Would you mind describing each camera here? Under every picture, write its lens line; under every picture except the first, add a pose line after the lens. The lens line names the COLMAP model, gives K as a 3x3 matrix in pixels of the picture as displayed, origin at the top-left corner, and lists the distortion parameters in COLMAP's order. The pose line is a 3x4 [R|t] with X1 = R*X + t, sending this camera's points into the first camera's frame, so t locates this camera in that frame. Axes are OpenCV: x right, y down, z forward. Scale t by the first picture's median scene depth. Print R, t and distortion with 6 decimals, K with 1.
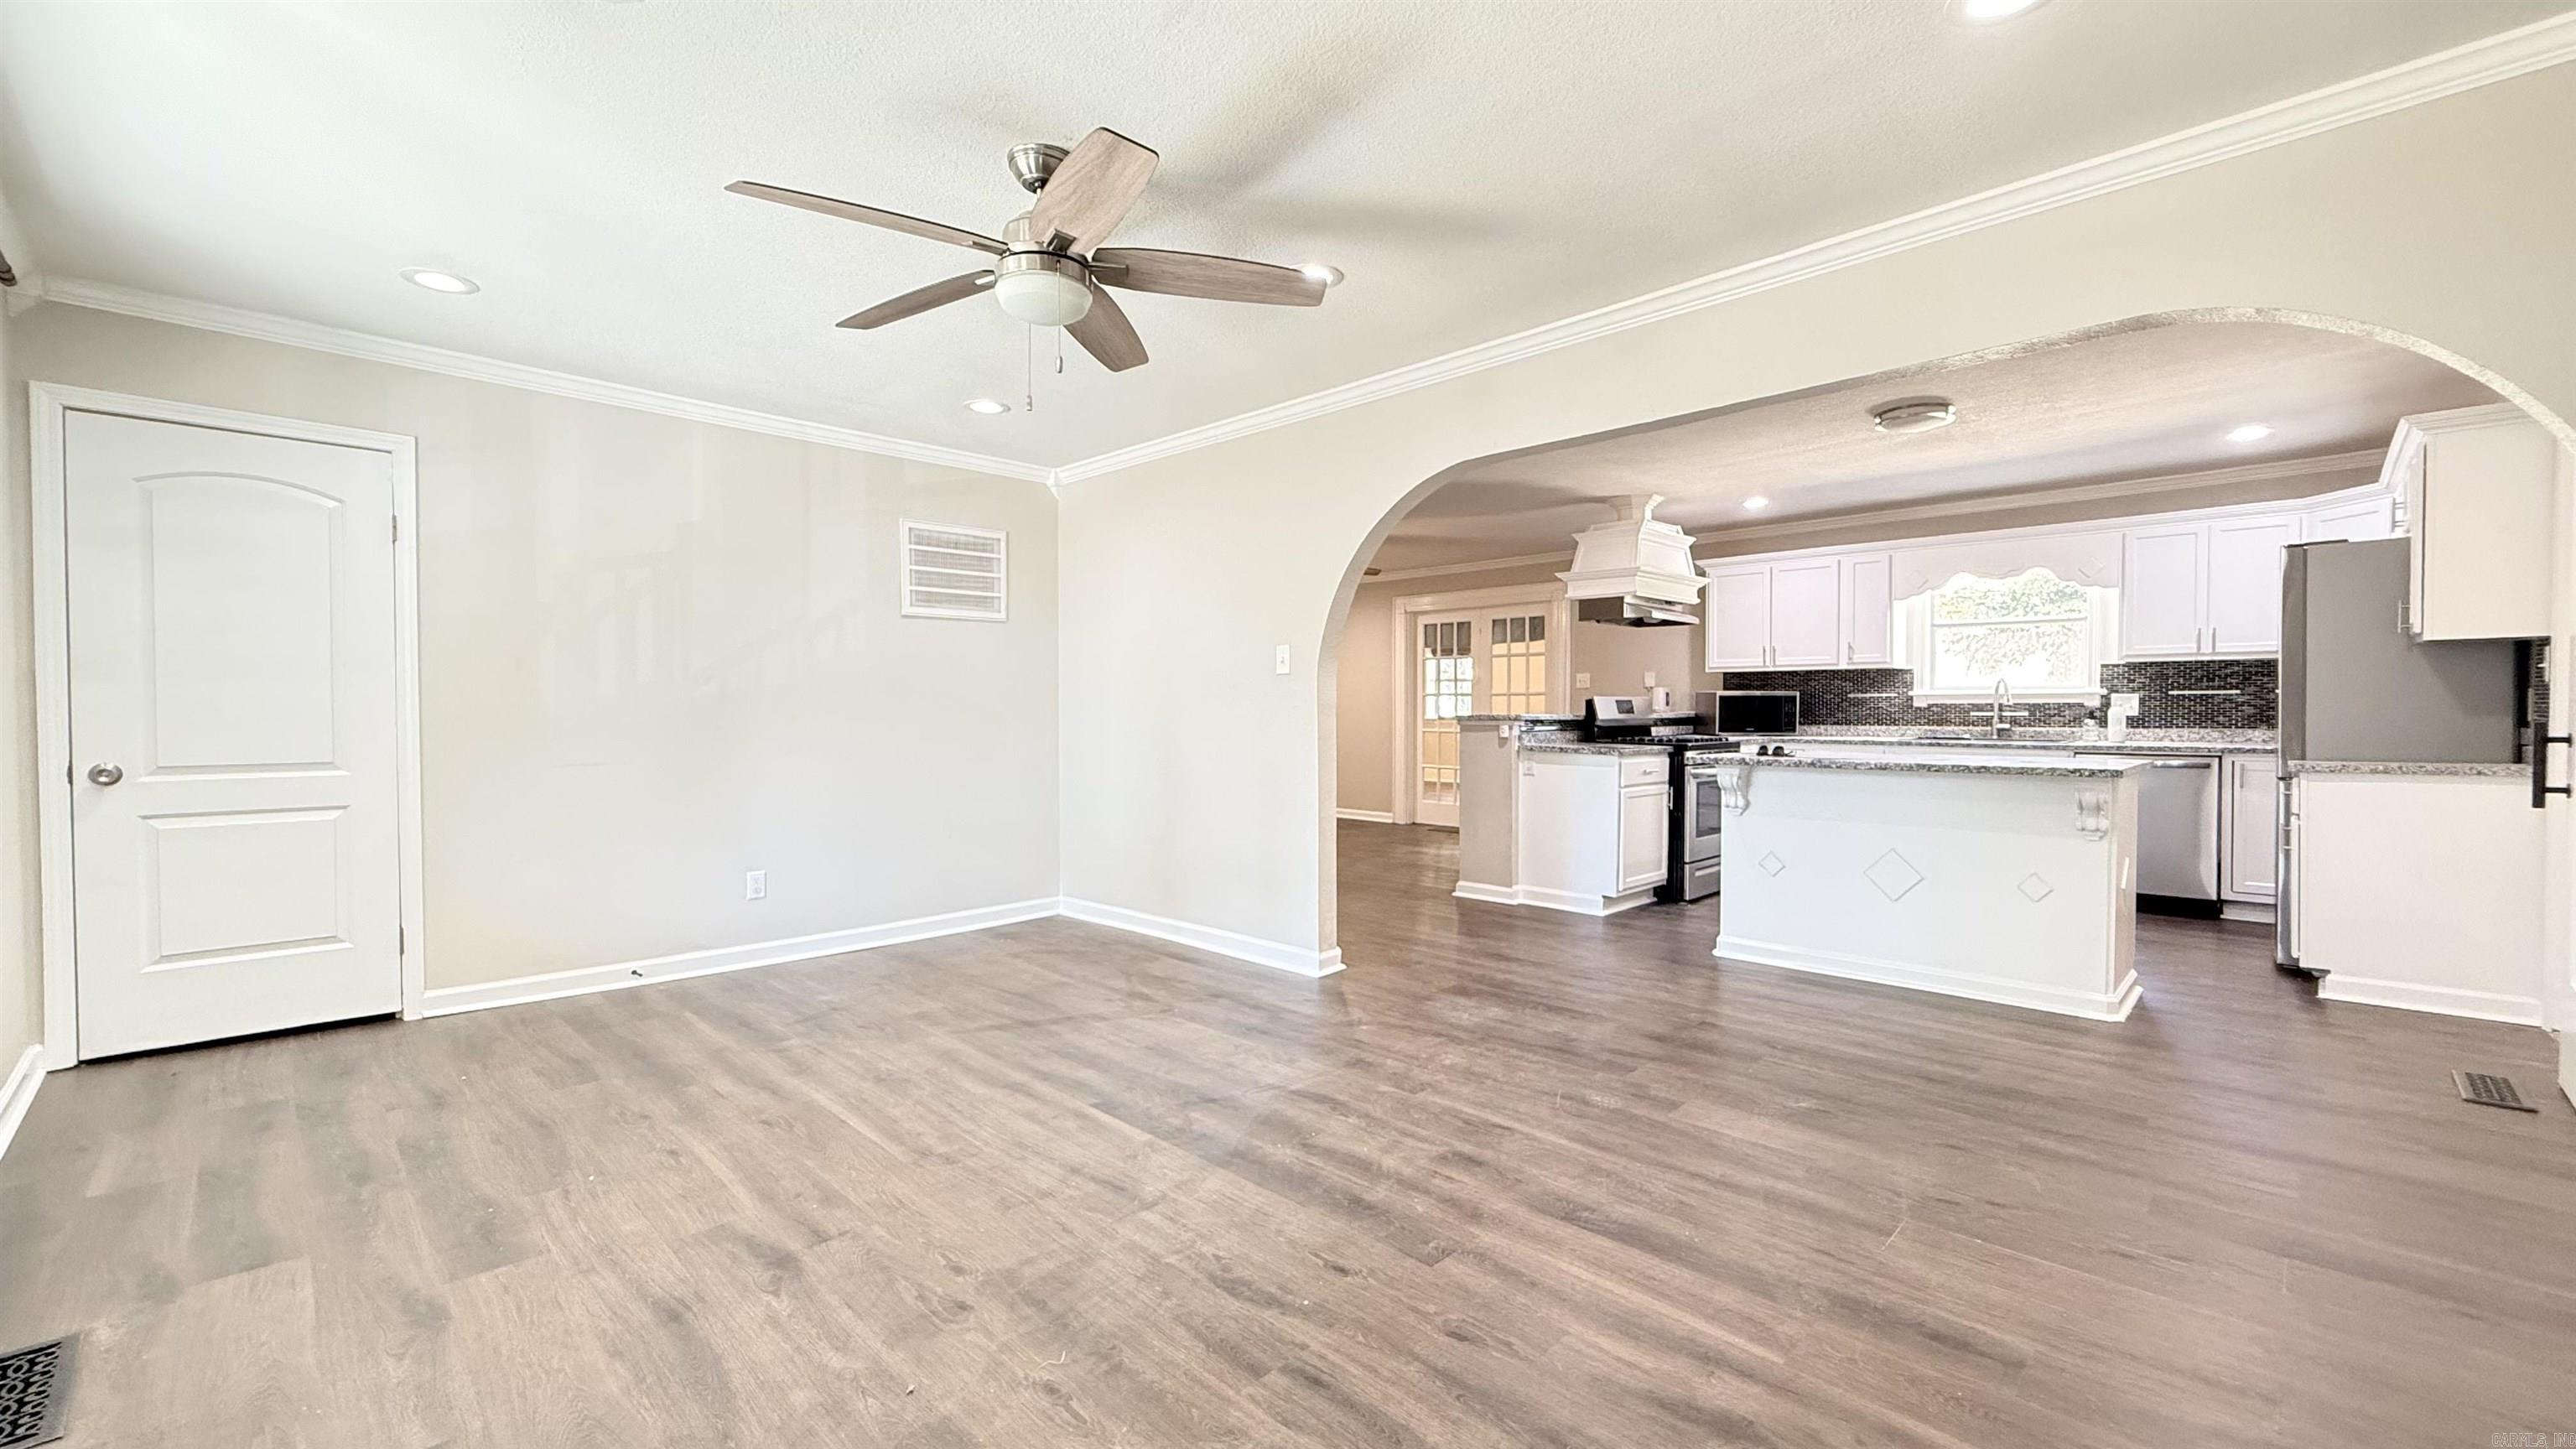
lens RADIAL K [[1022.8, 0, 1289.4], [0, 1022.8, 724.6], [0, 0, 1]] dist [0.000913, 0.000165]
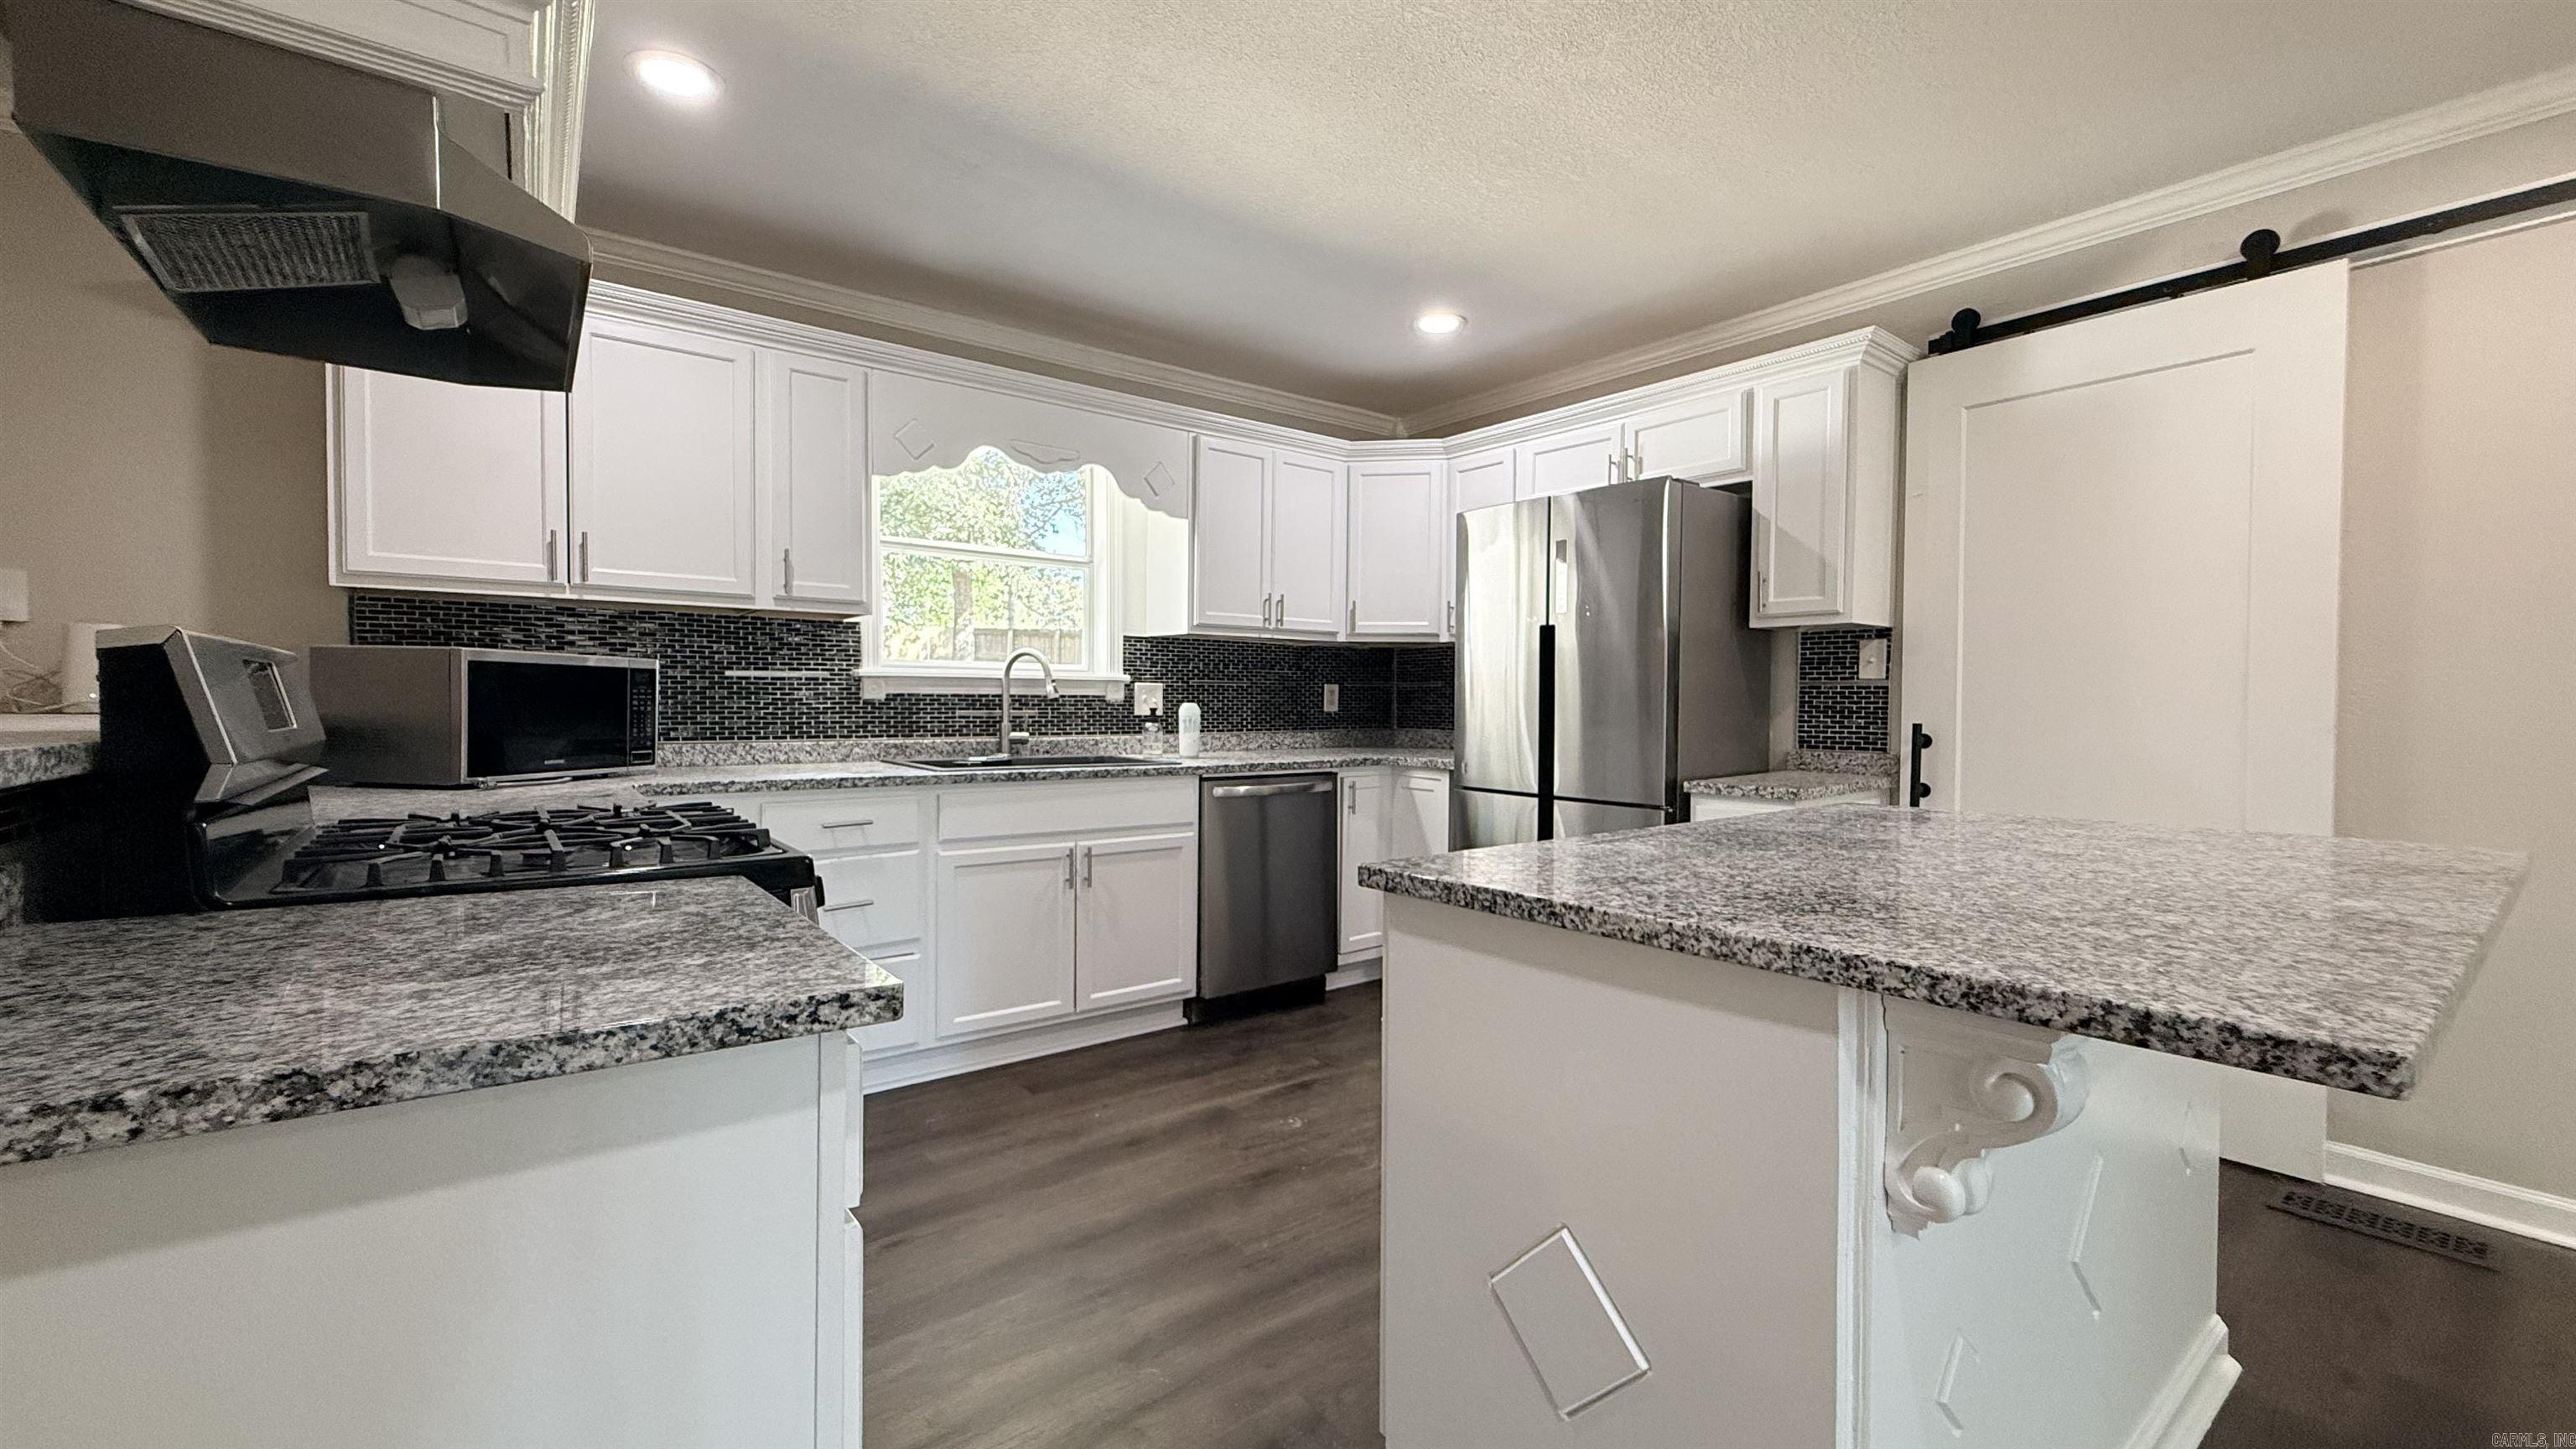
lens RADIAL K [[1022.8, 0, 1291.1], [0, 1022.8, 718.3], [0, 0, 1]] dist [0.000913, 0.000165]
pose [[0.142710, -0.018915, 0.989584, 0.159870], [0.002276, 0.999821, 0.018783, -0.018070], [-0.989762, -0.000428, 0.142727, 0.767030]]
